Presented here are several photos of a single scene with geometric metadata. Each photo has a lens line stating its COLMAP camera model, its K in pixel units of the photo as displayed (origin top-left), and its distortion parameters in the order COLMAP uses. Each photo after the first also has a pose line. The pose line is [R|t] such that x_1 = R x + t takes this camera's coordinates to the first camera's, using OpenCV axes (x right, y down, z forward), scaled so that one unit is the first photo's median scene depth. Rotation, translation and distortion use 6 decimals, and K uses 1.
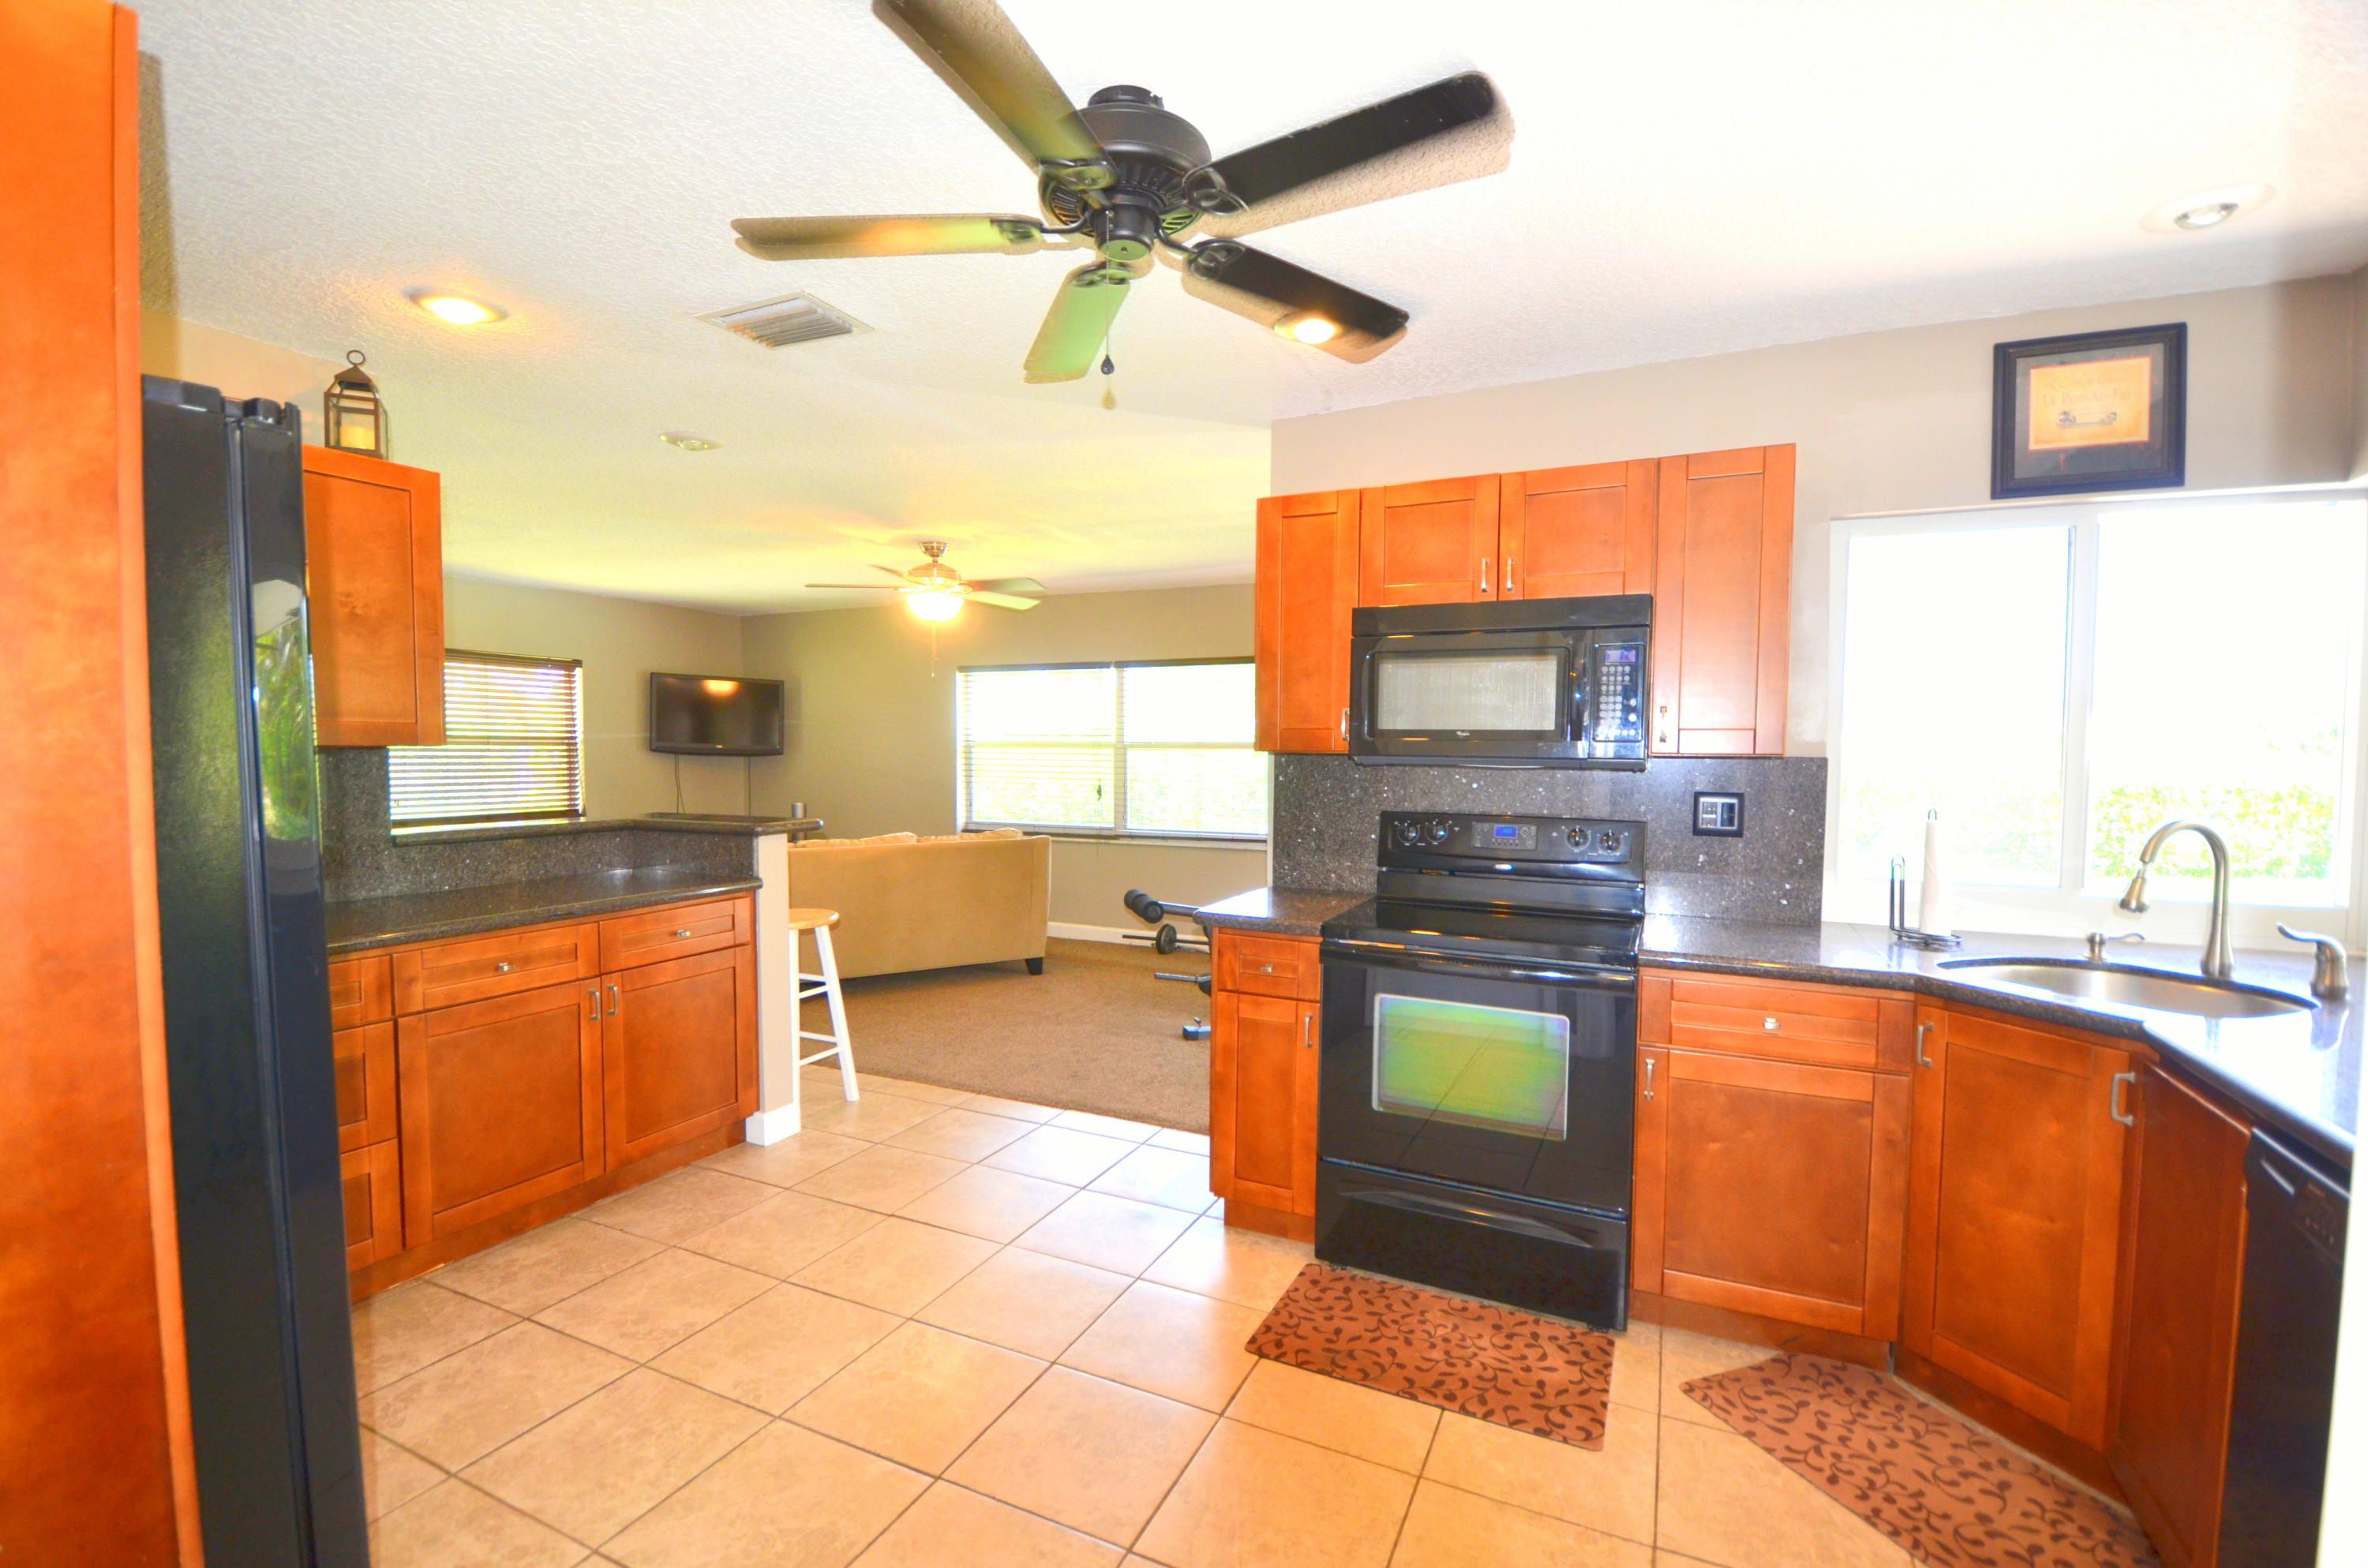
lens RADIAL K [[1036.7, 0, 1174.9], [0, 1036.7, 794.0], [0, 0, 1]] dist [0.019750, -0.025030]
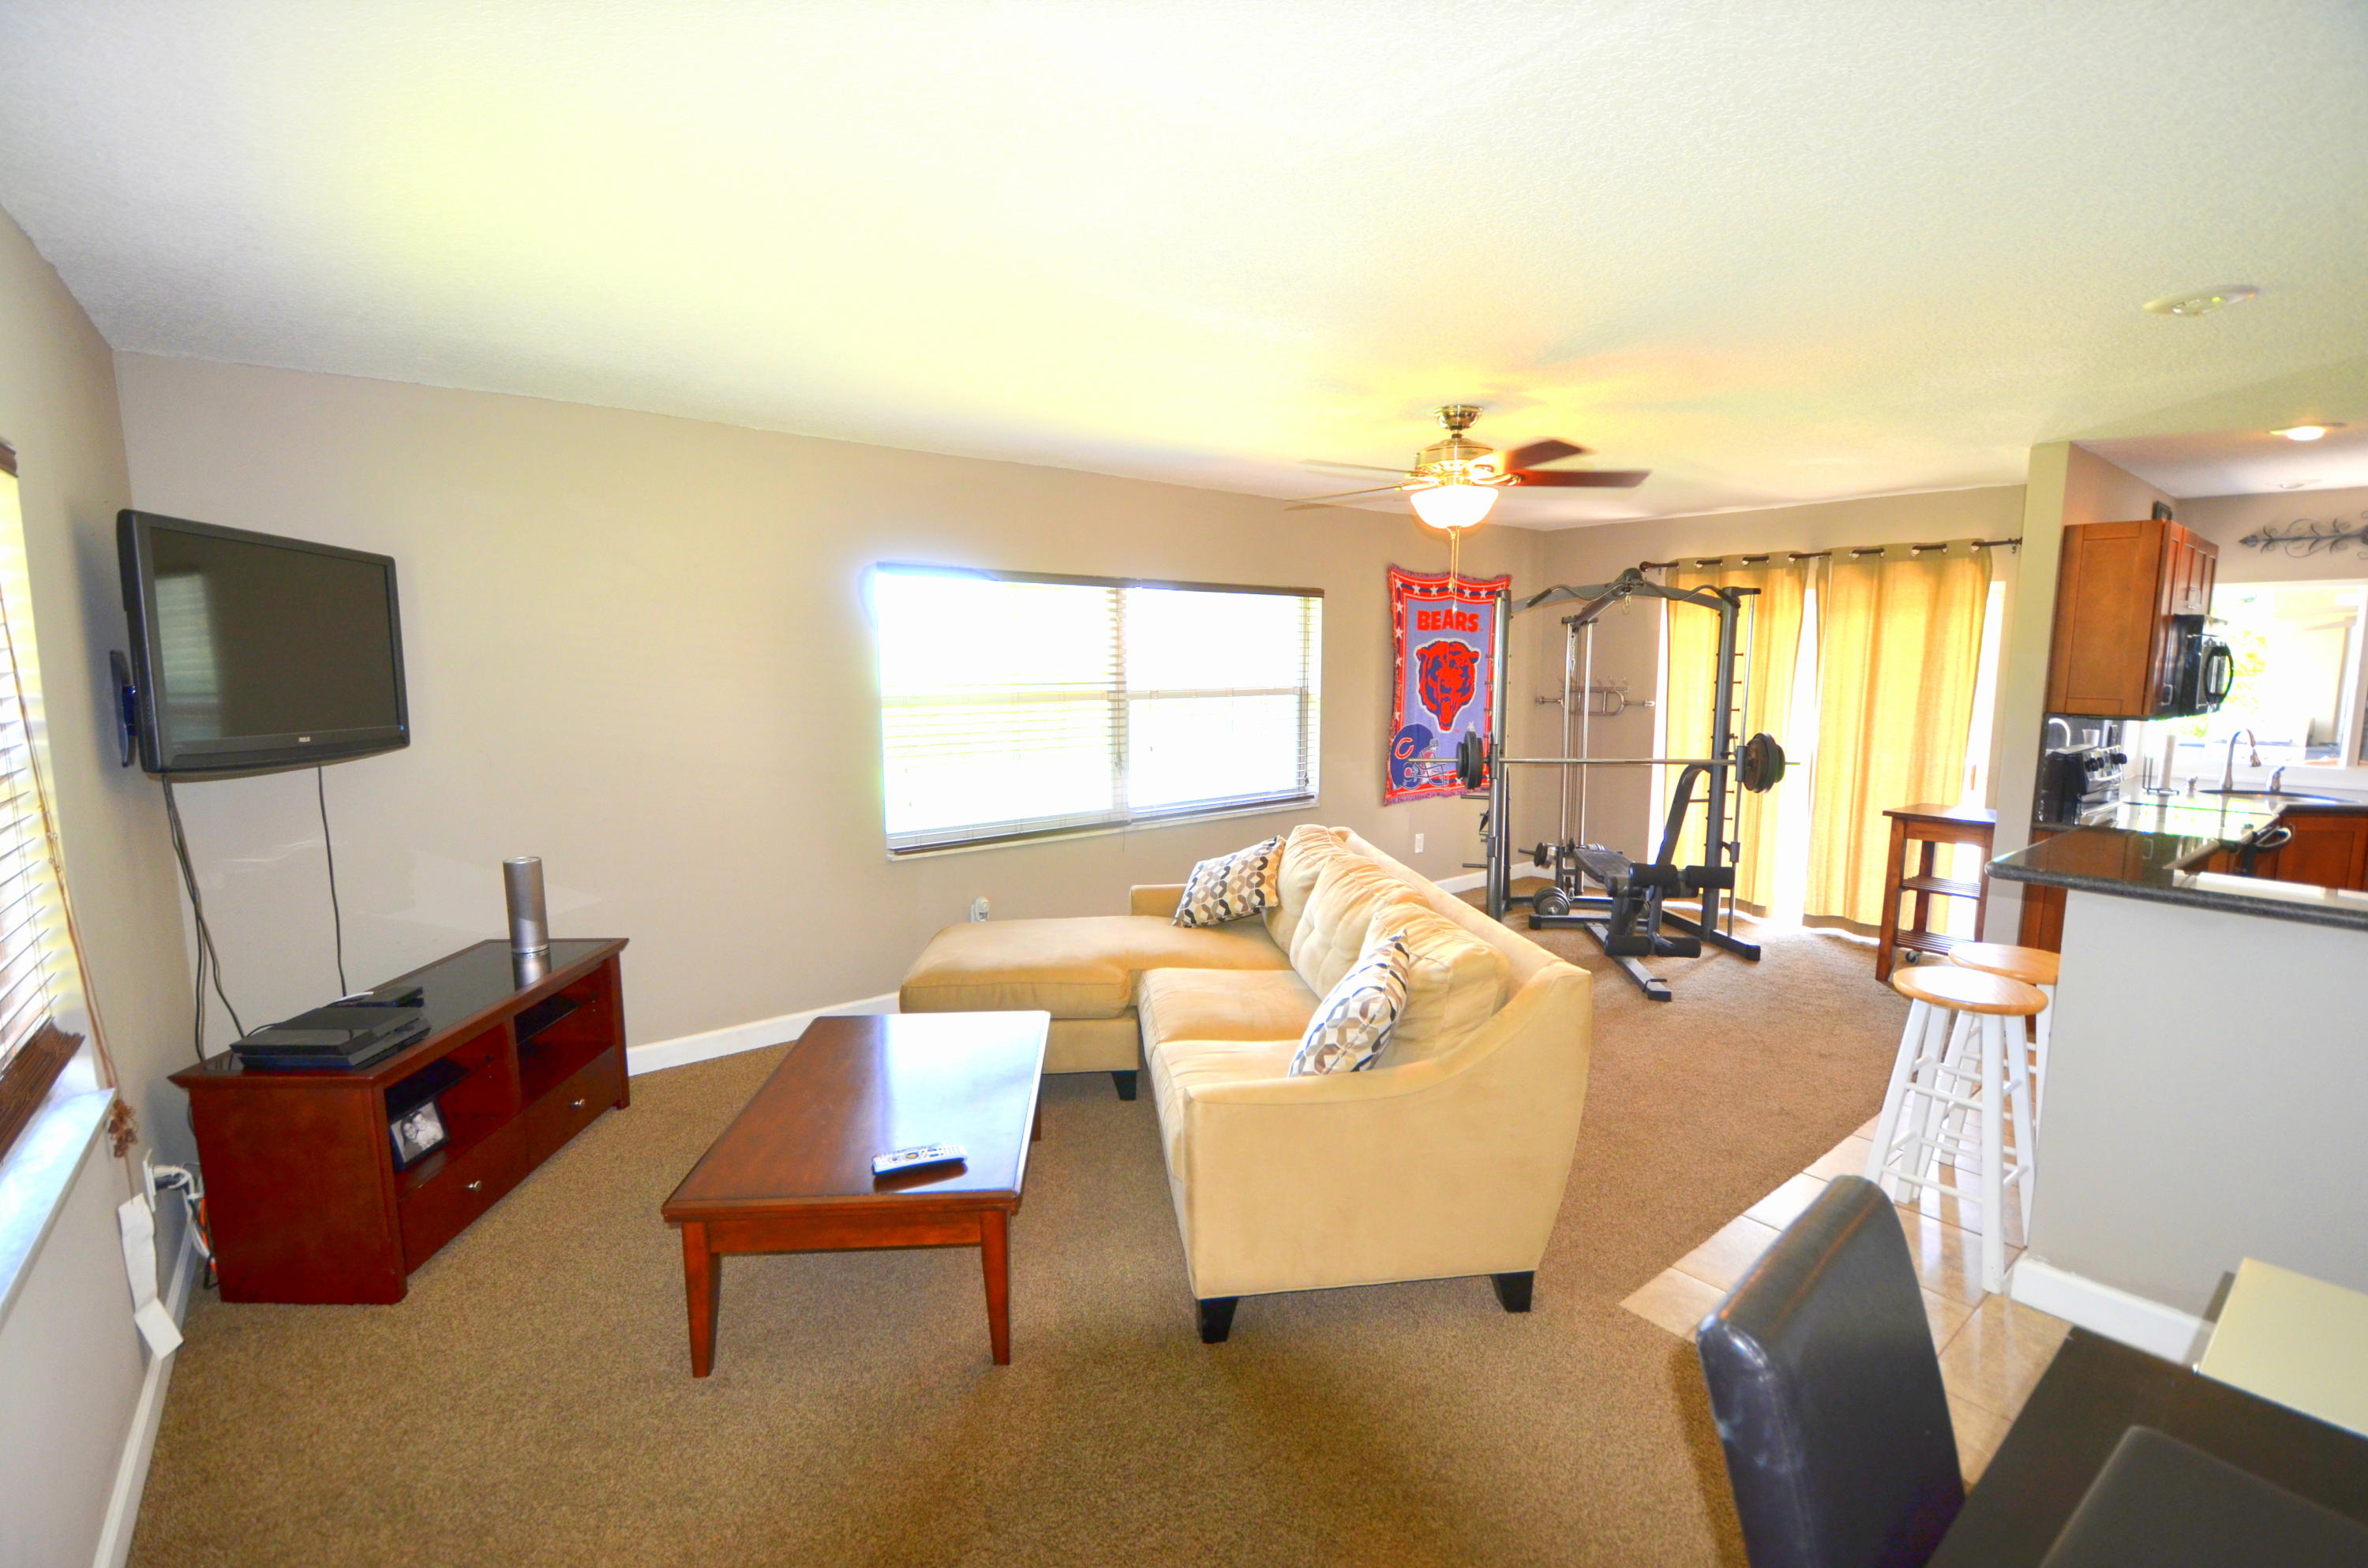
lens RADIAL K [[1036.7, 0, 1174.9], [0, 1036.7, 794.0], [0, 0, 1]] dist [0.019750, -0.025030]
pose [[0.438317, -0.121010, 0.890637, -1.952325], [0.042248, 0.992574, 0.114068, -0.167665], [-0.897827, -0.012370, 0.440174, 1.835260]]
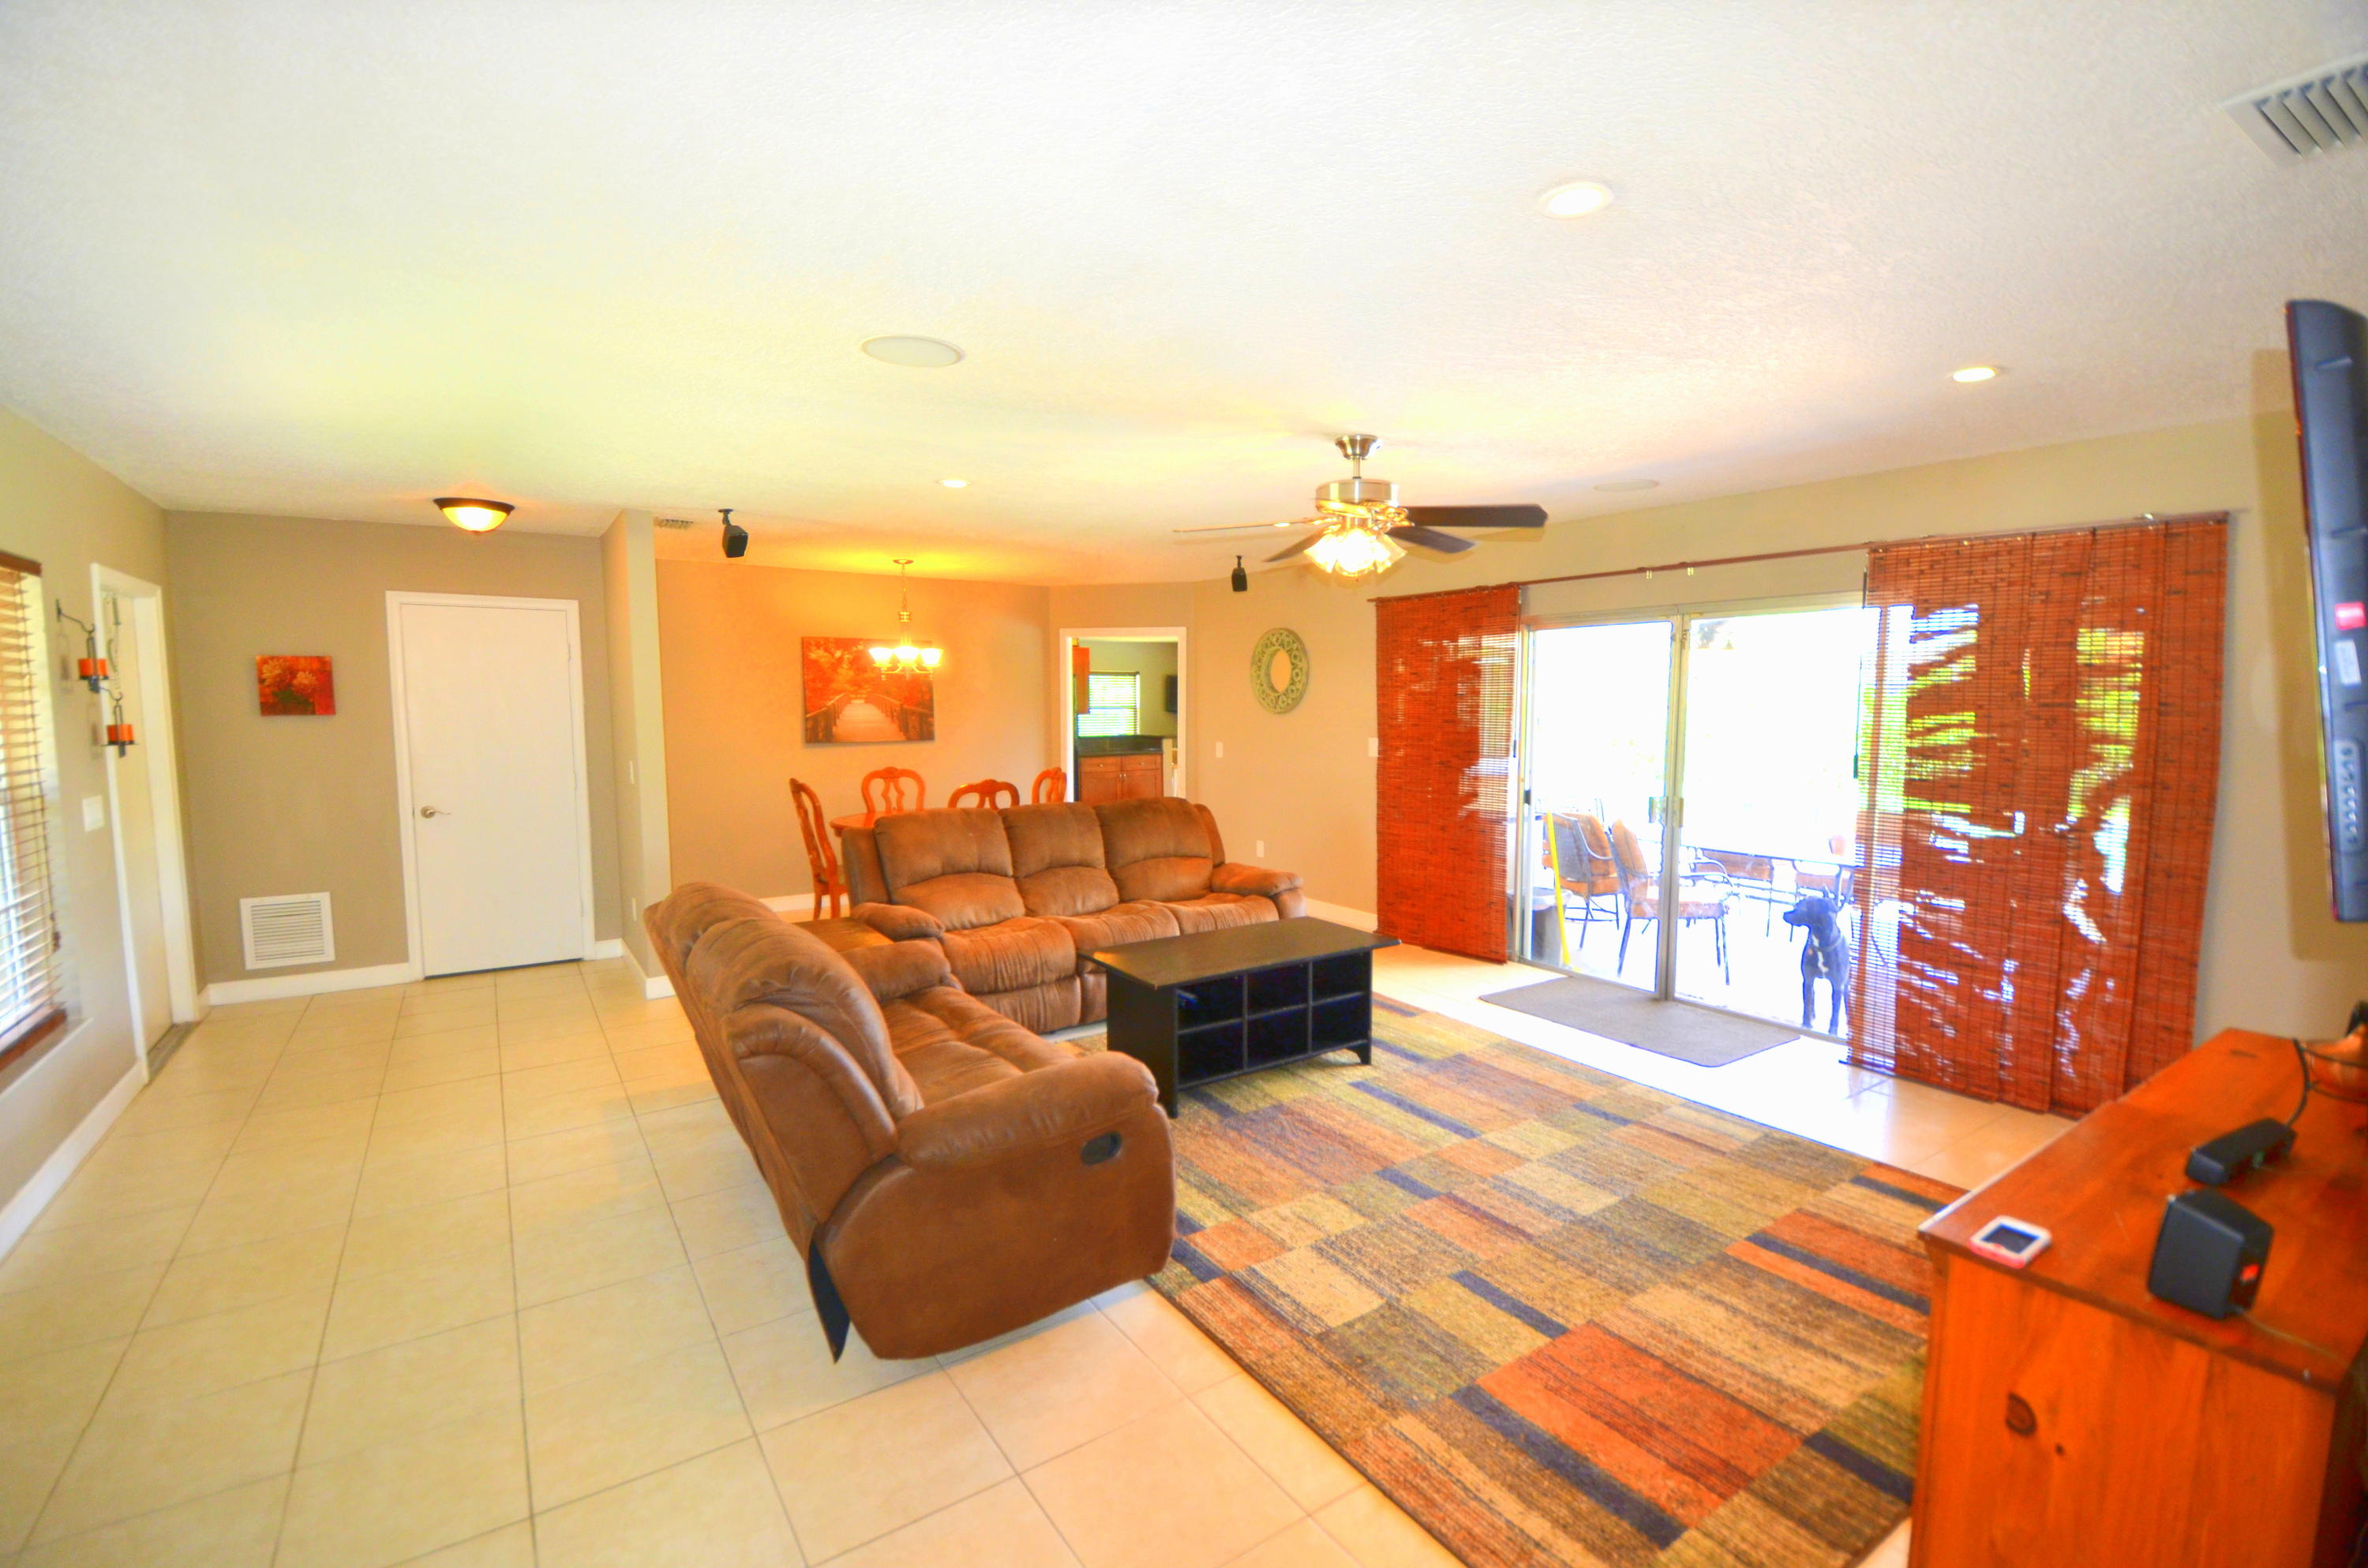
lens RADIAL K [[1036.7, 0, 1174.9], [0, 1036.7, 794.0], [0, 0, 1]] dist [0.019750, -0.025030]
pose [[0.862342, 0.038734, -0.504843, 1.876920], [-0.016187, 0.998669, 0.048972, 0.078547], [0.506067, -0.034059, 0.861821, -2.659010]]
